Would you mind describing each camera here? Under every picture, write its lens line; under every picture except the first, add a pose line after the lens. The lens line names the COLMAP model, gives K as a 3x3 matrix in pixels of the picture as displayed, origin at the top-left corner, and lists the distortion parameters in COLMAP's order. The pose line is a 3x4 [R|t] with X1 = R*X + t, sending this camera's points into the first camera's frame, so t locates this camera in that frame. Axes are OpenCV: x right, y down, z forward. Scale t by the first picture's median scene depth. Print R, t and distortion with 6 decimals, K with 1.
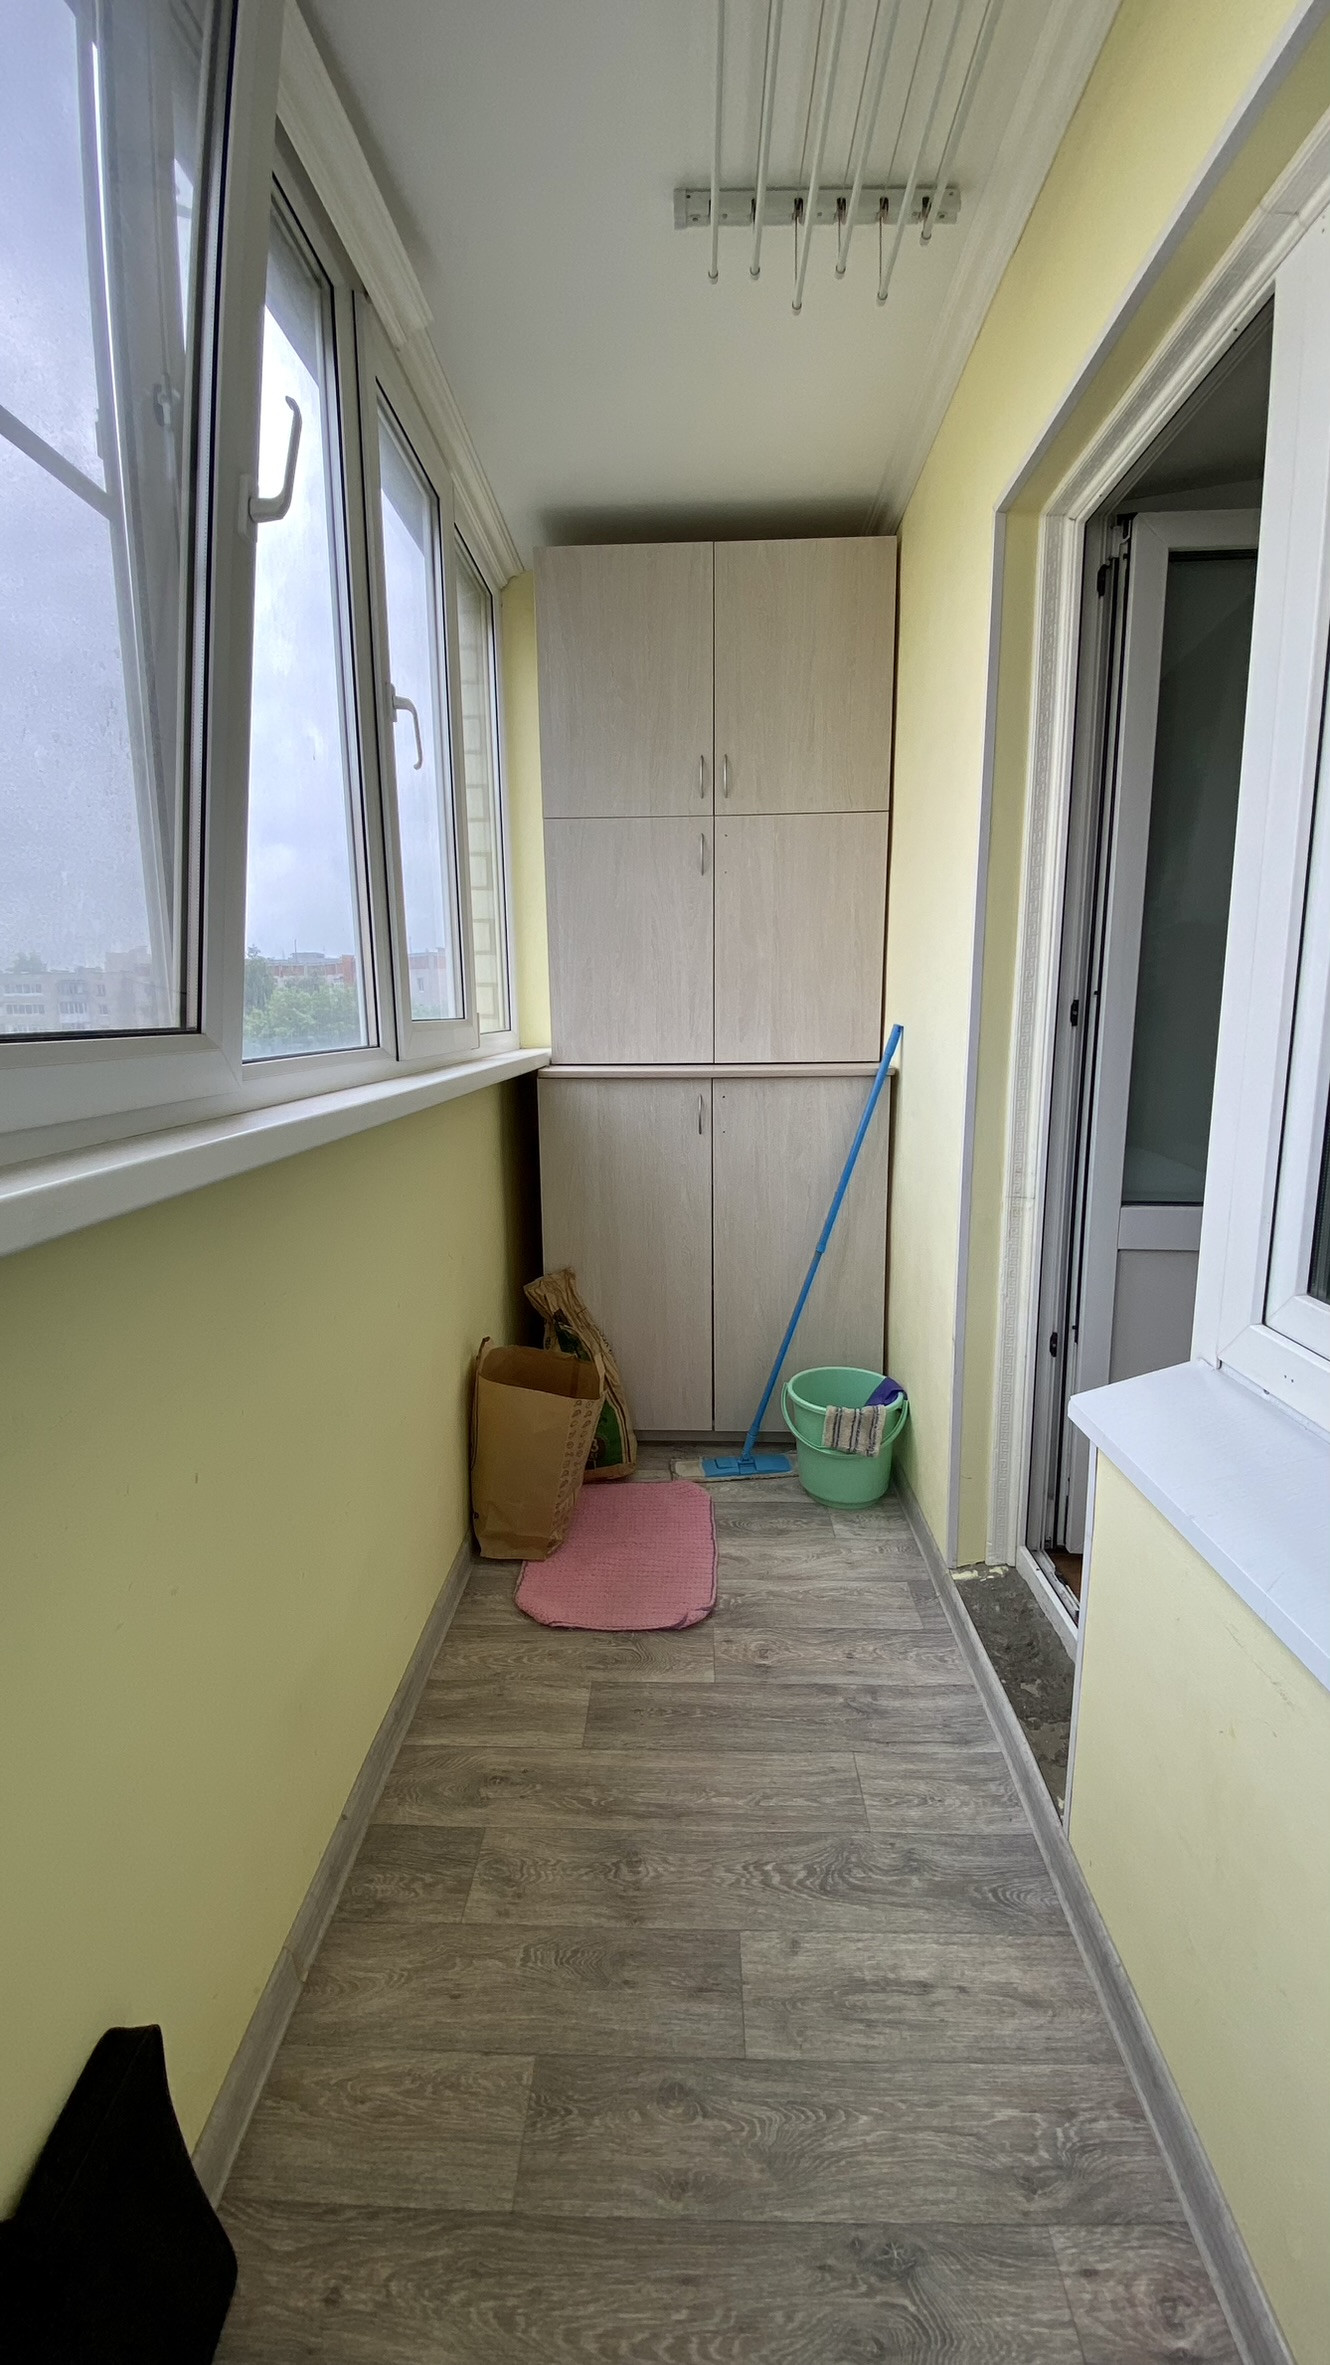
lens RADIAL K [[955.7, 0, 665.0], [0, 955.7, 1182.5], [0, 0, 1]] dist [0.007776, -0.012766]
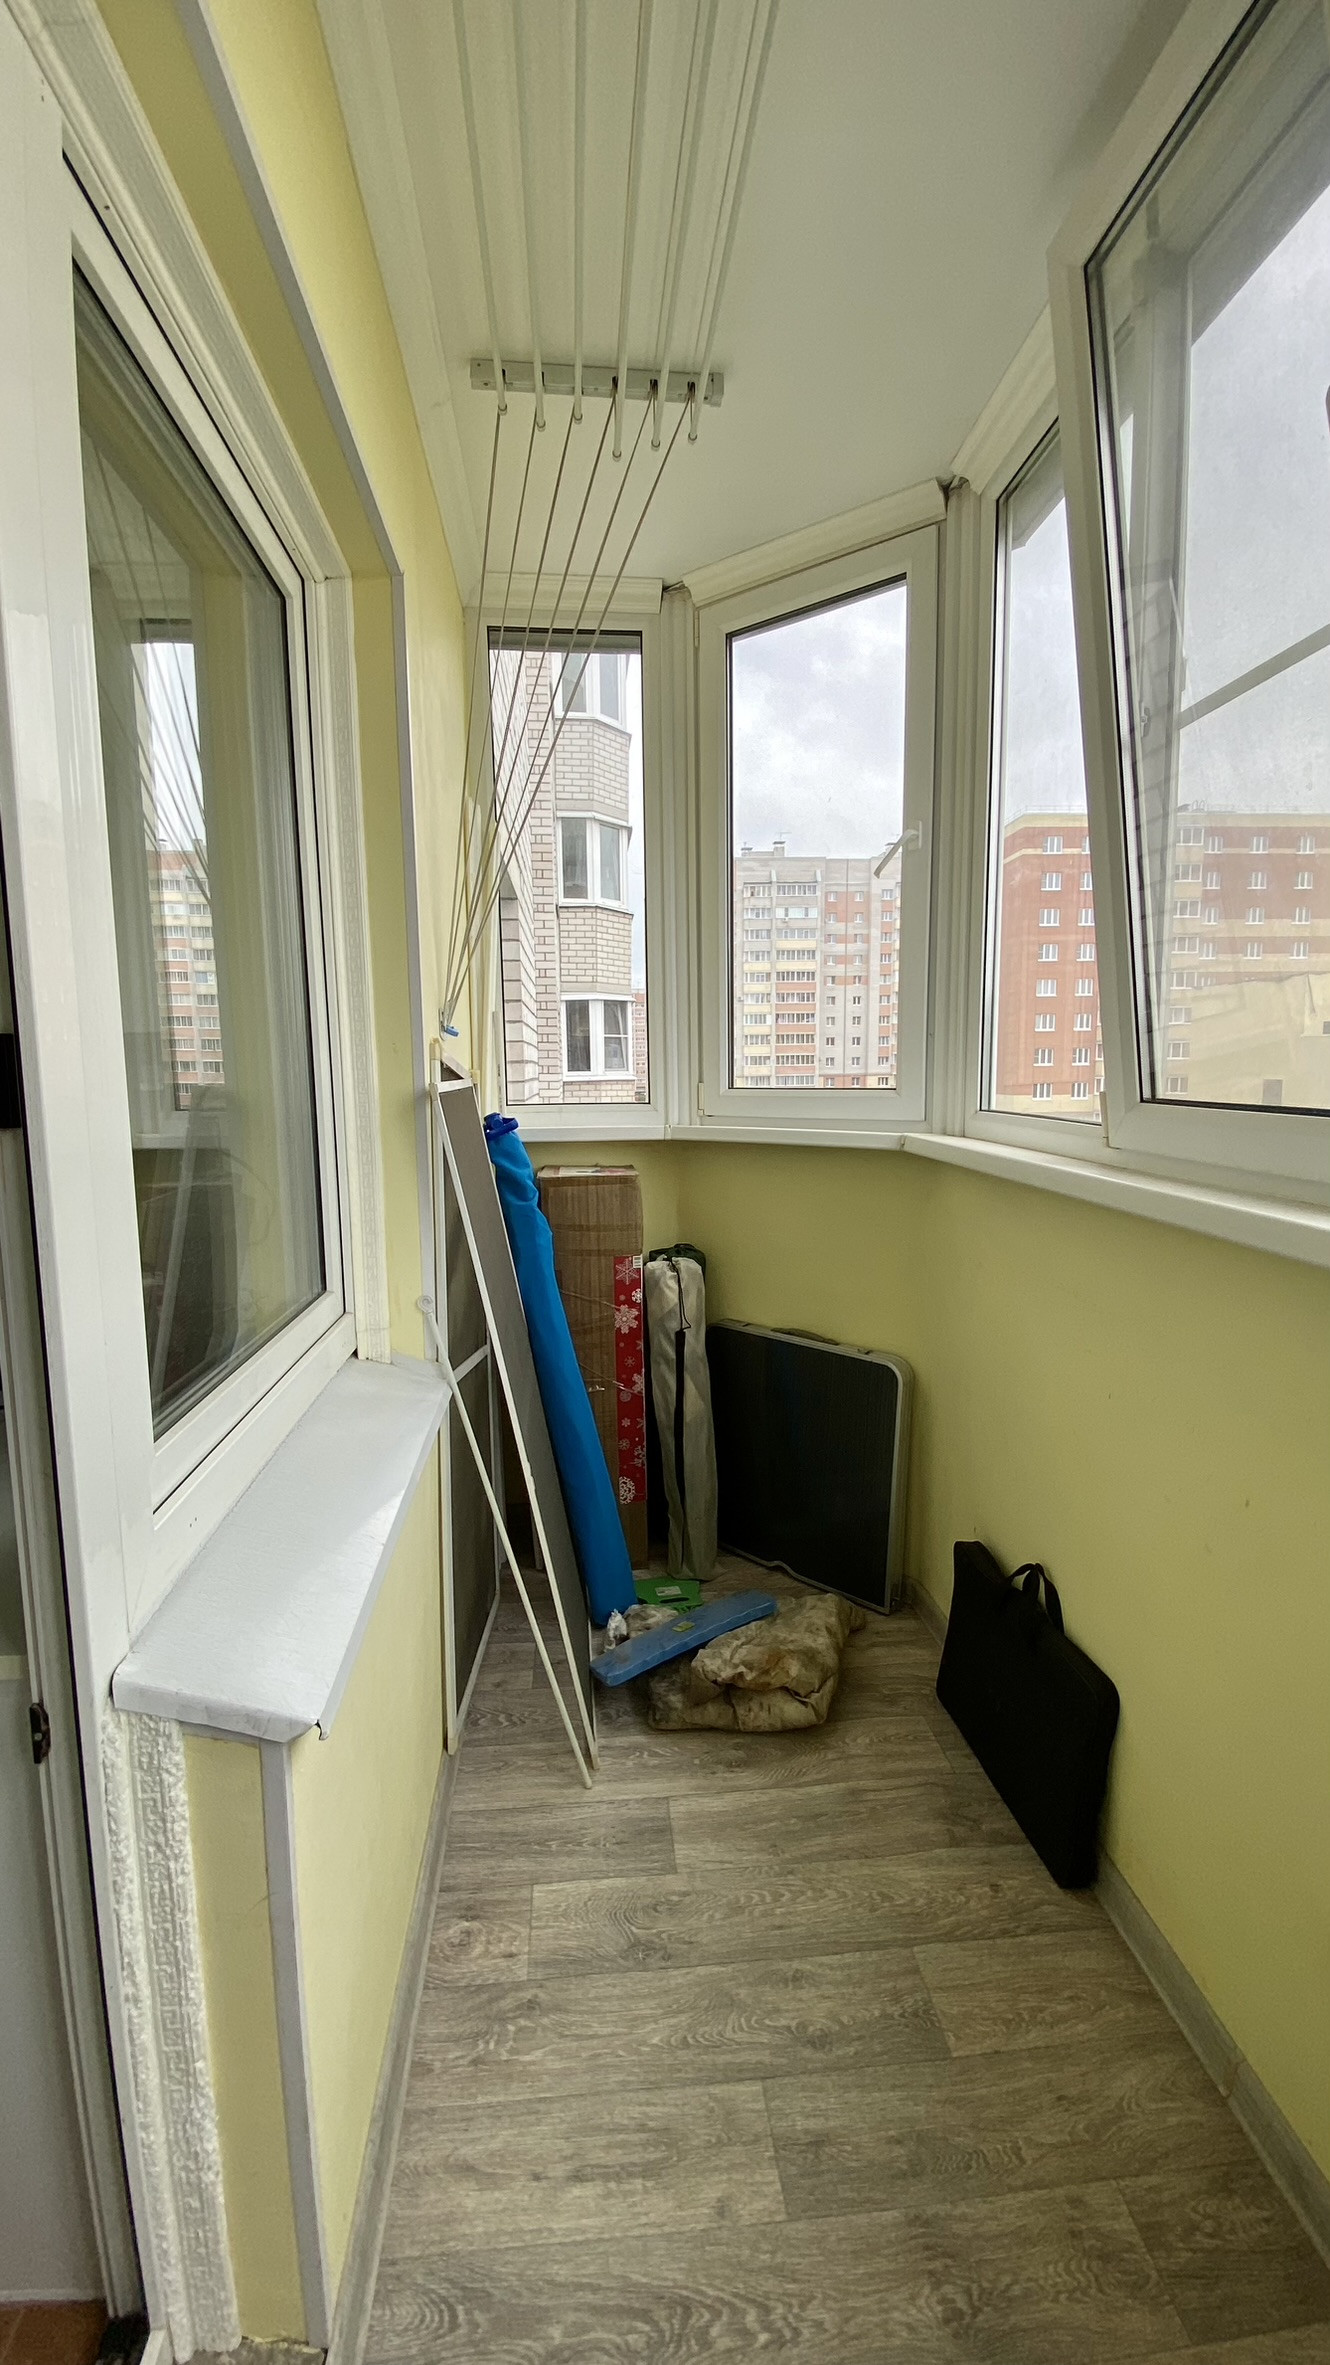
lens RADIAL K [[955.7, 0, 665.0], [0, 955.7, 1182.5], [0, 0, 1]] dist [0.007776, -0.012766]
pose [[-0.992417, 0.037173, -0.117161, 0.270868], [-0.000167, 0.952764, 0.303712, -0.345199], [0.122917, 0.301428, -0.945533, 1.642954]]
